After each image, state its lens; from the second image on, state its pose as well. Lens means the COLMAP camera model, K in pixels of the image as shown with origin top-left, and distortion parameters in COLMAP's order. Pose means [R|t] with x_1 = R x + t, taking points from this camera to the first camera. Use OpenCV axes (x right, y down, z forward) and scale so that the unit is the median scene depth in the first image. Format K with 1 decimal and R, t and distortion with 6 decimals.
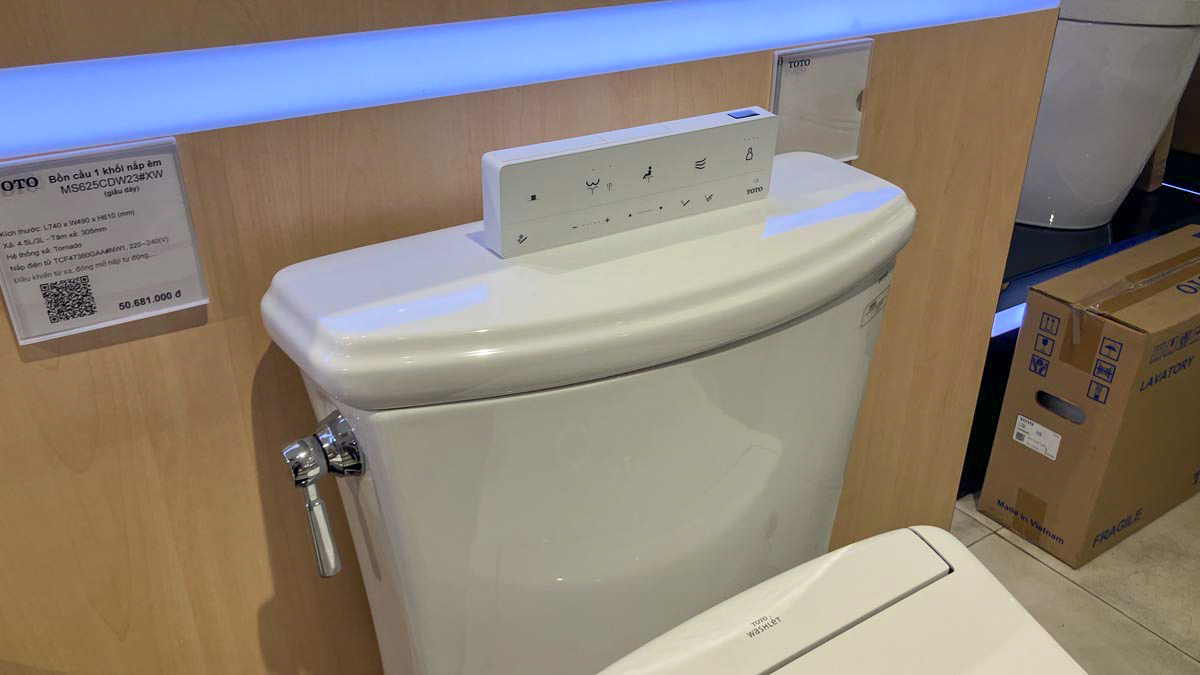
lens RADIAL K [[989.1, 0, 600.0], [0, 989.1, 337.5], [0, 0, 1]] dist [0.002557, 0.010240]
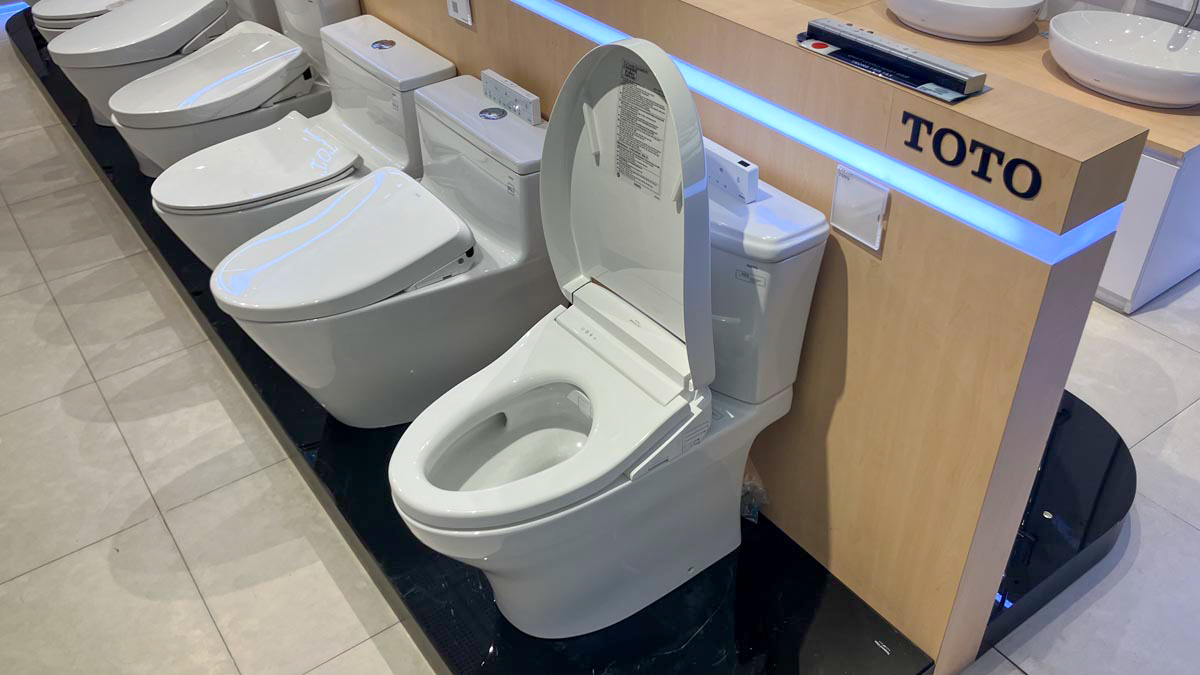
lens RADIAL K [[981.4, 0, 613.5], [0, 981.4, 351.4], [0, 0, 1]] dist [0.005909, 0.000731]
pose [[0.043901, 0.604465, -0.795421, 2.152592], [-0.439476, 0.726699, 0.527986, -0.949904], [0.897181, 0.326390, 0.297551, 0.170618]]
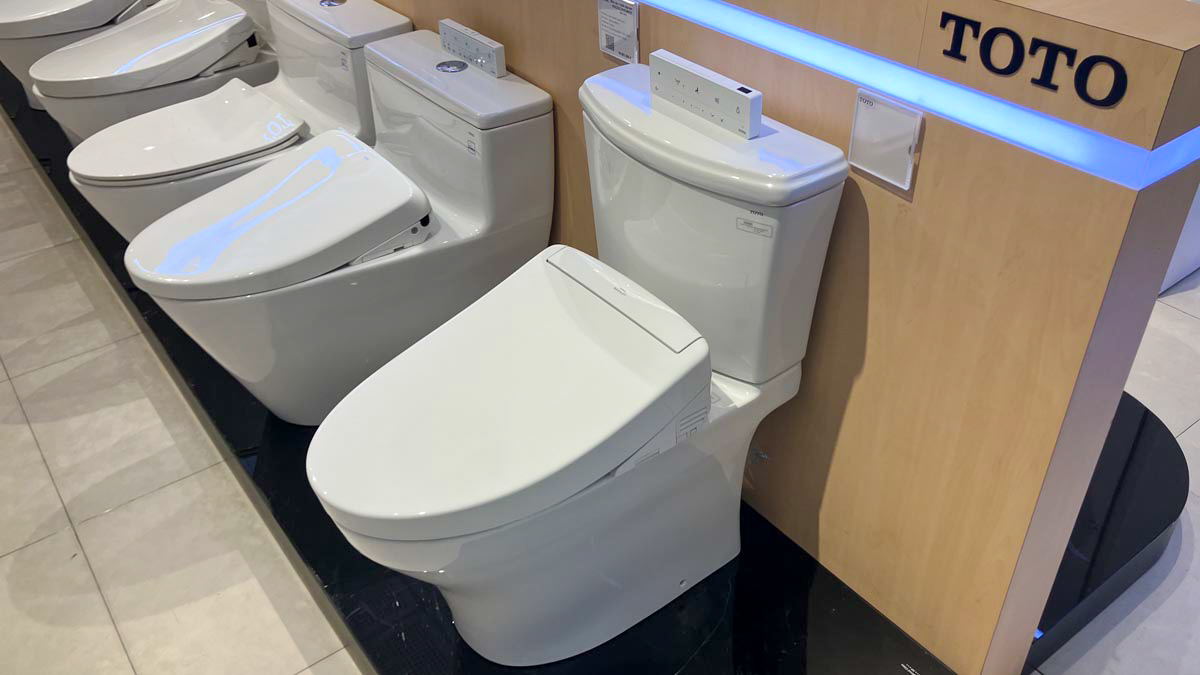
lens RADIAL K [[989.1, 0, 600.0], [0, 989.1, 337.5], [0, 0, 1]] dist [0.002557, 0.010240]
pose [[0.056521, 0.581406, -0.811648, 1.912737], [-0.436424, 0.745554, 0.503670, -0.690045], [0.897964, 0.325755, 0.295879, 0.312538]]
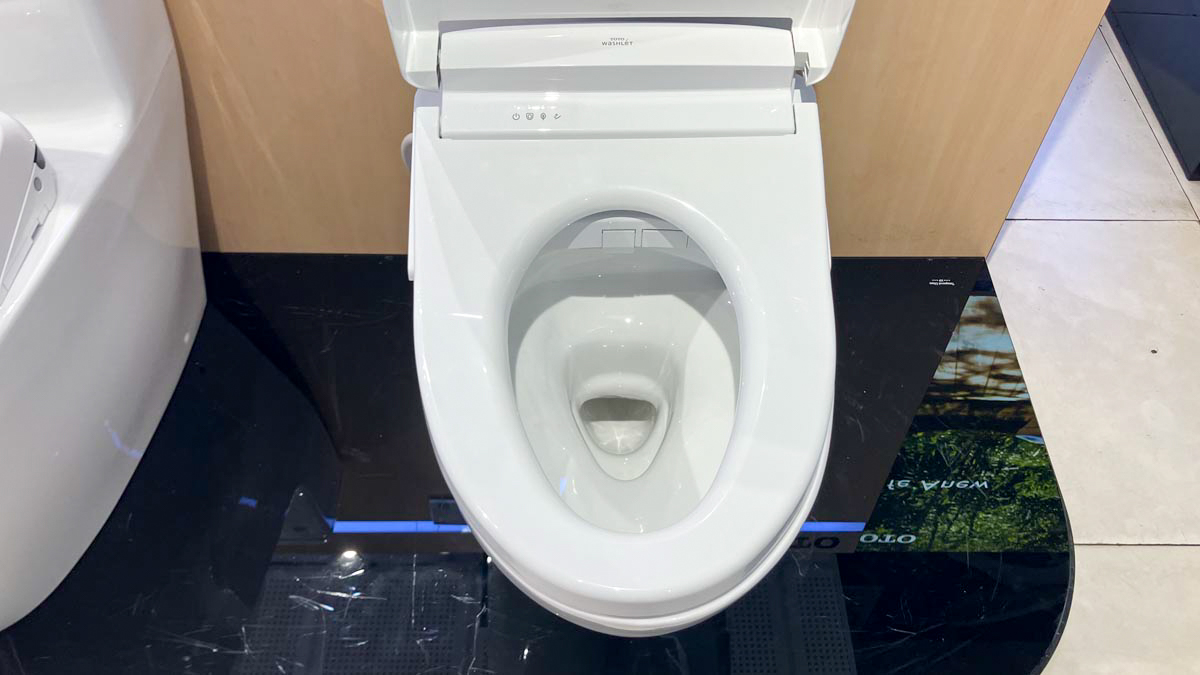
lens RADIAL K [[992.7, 0, 597.2], [0, 992.7, 352.6], [0, 0, 1]] dist [0.003363, -0.000407]
pose [[0.835973, 0.440204, -0.327673, 0.729099], [-0.262148, 0.844910, 0.466268, 0.024021], [0.482107, -0.303889, 0.821720, -0.270528]]
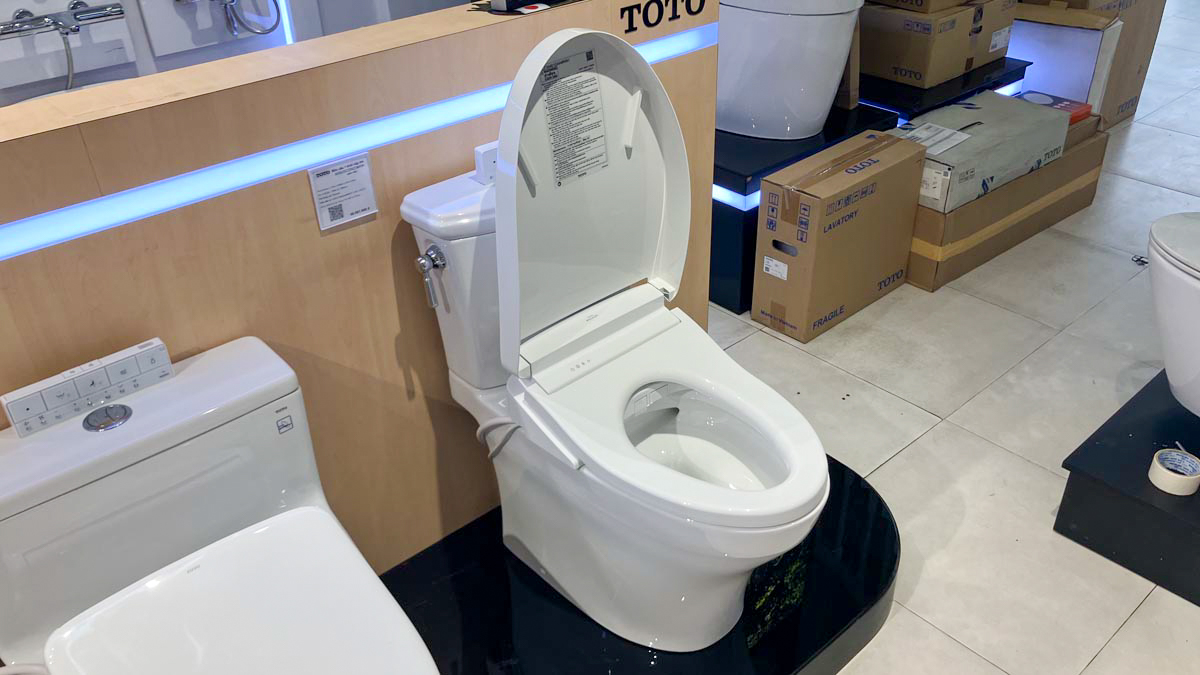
lens RADIAL K [[986.3, 0, 603.9], [0, 986.3, 364.7], [0, 0, 1]] dist [0.036458, -0.079532]
pose [[0.988789, -0.108250, 0.102853, -0.093382], [0.097062, 0.989382, 0.108177, 0.129195], [-0.113471, -0.096981, 0.988797, -1.559911]]
